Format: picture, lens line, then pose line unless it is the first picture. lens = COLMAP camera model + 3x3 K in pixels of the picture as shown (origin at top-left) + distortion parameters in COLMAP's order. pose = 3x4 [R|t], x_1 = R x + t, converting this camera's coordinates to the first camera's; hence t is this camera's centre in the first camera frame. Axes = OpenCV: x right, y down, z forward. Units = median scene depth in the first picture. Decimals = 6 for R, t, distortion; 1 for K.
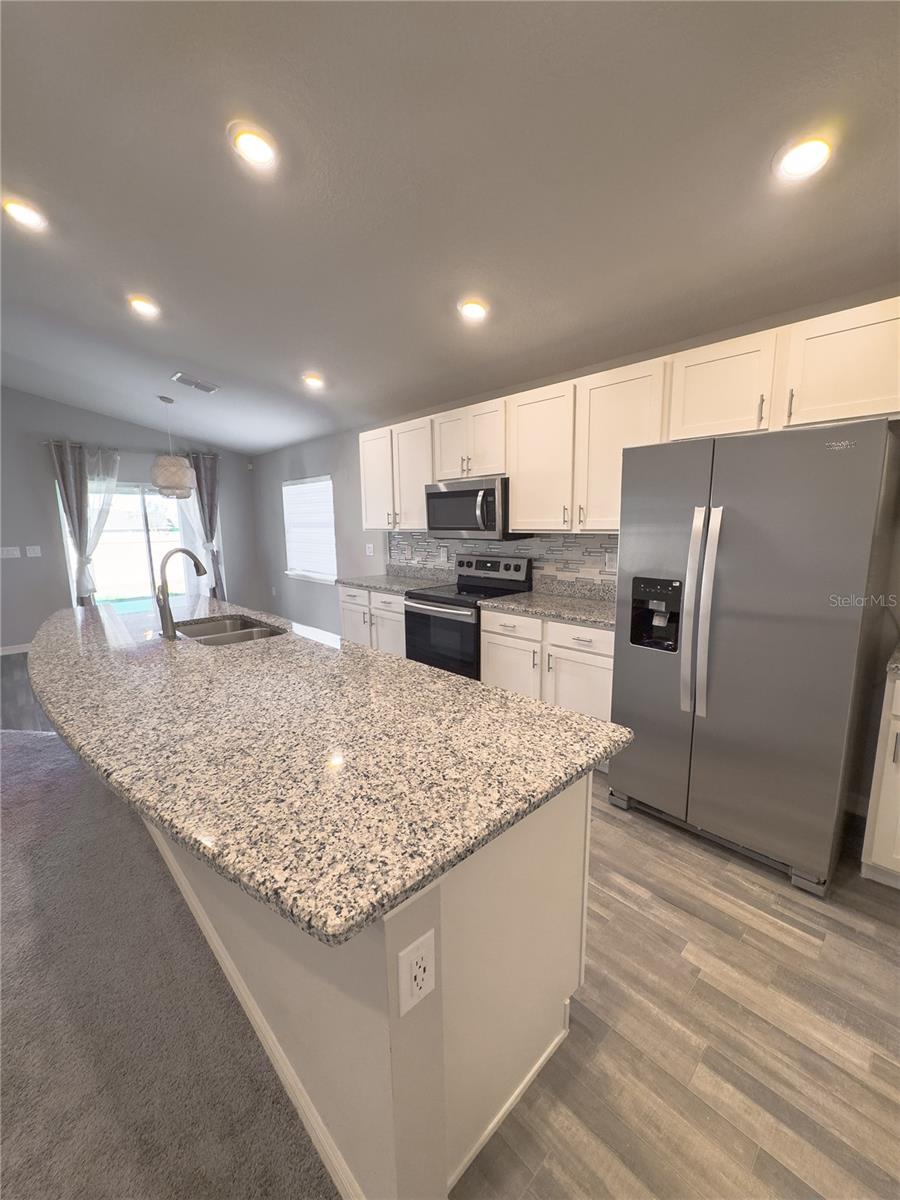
lens RADIAL K [[481.2, 0, 445.8], [0, 481.2, 600.4], [0, 0, 1]] dist [-0.004202, -0.000363]
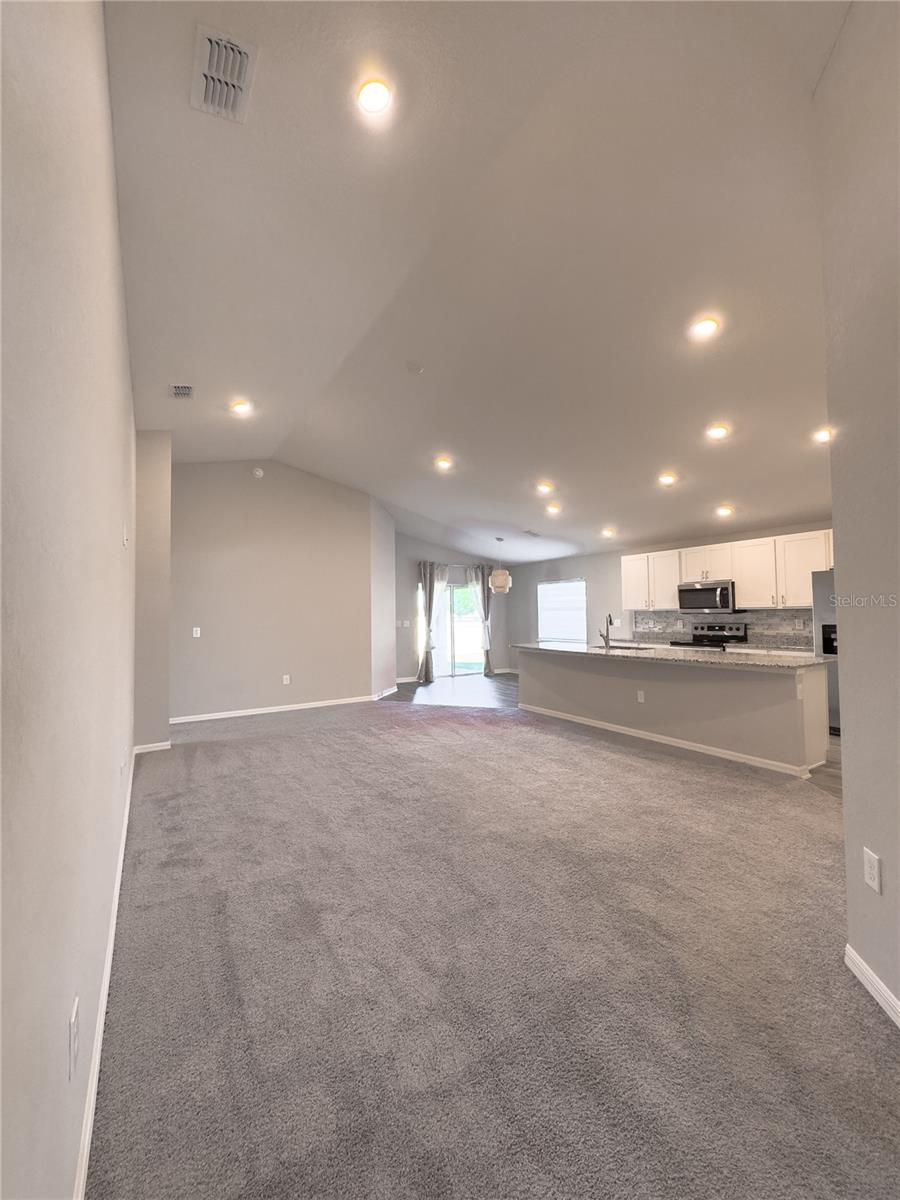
lens RADIAL K [[481.2, 0, 445.8], [0, 481.2, 598.8], [0, 0, 1]] dist [-0.004202, -0.000363]
pose [[0.980397, -0.005295, -0.196960, -0.631559], [-0.032801, 0.981304, -0.189650, 0.221180], [0.194282, 0.192393, 0.961894, -1.087368]]
